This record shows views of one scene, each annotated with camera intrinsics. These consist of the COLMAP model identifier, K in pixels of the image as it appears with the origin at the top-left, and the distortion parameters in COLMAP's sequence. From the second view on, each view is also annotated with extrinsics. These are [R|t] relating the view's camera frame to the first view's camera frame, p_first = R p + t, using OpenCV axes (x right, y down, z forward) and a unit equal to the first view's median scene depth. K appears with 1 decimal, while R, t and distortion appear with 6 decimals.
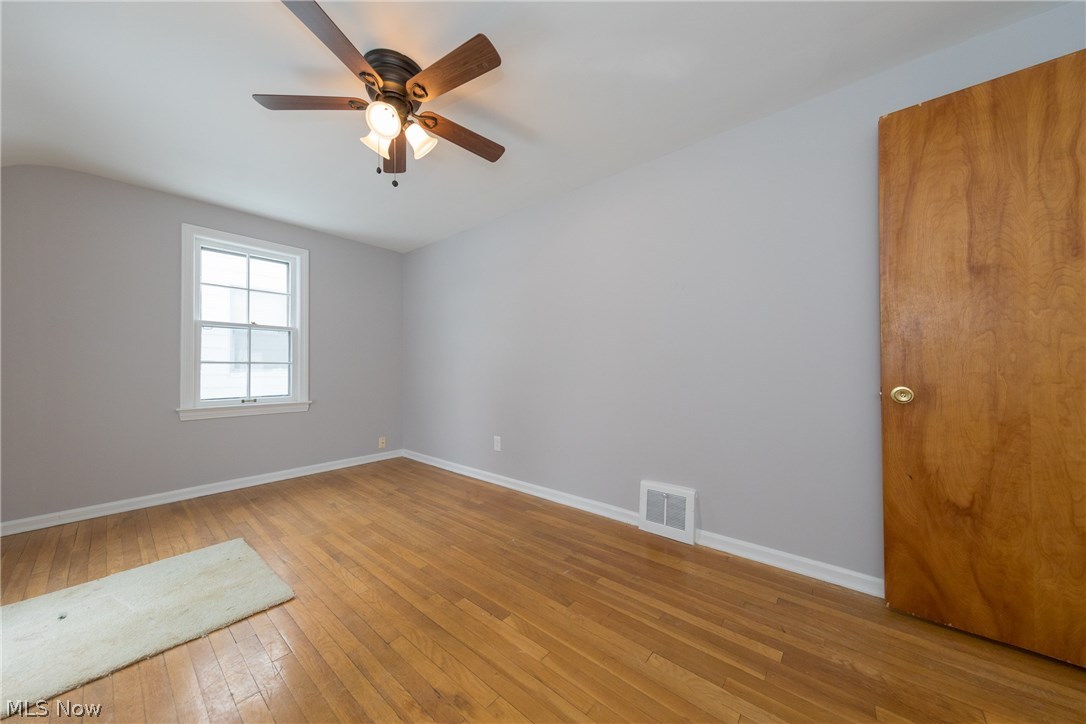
lens RADIAL K [[365.8, 0, 546.5], [0, 365.8, 367.0], [0, 0, 1]] dist [0.010286, -0.000075]
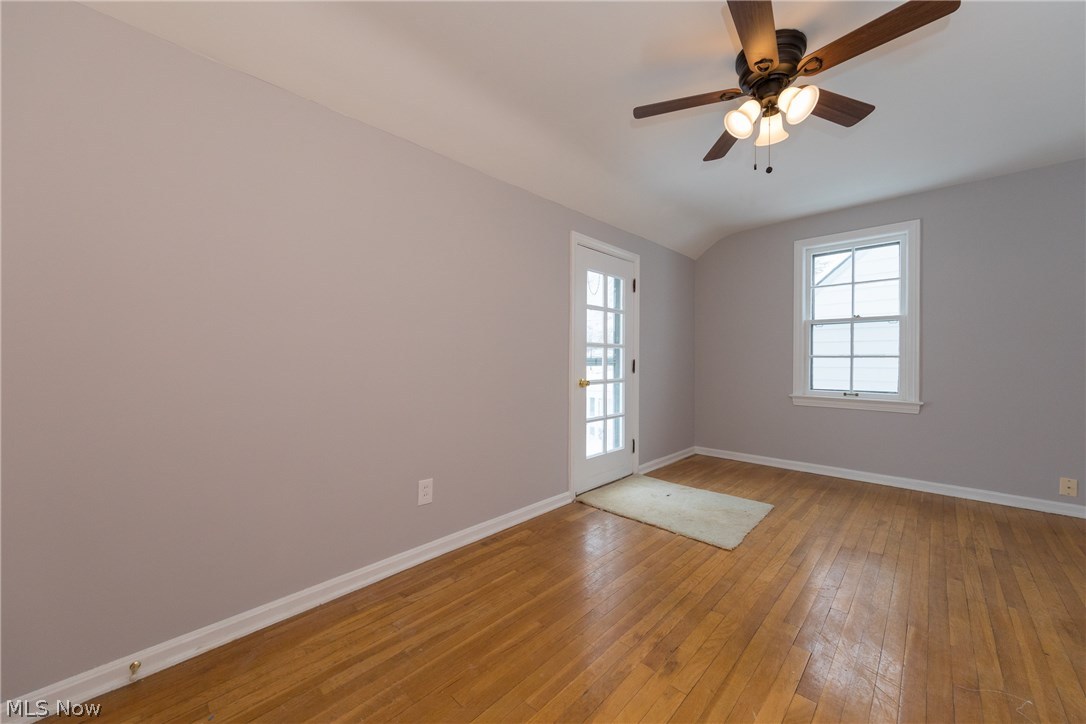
lens RADIAL K [[405.2, 0, 551.1], [0, 405.2, 369.8], [0, 0, 1]] dist [0.001696, 0.000481]
pose [[-0.062761, 0.024967, -0.997716, 0.389541], [-0.000077, 0.999687, 0.025021, -0.003329], [0.998029, 0.001647, -0.062739, 0.285290]]
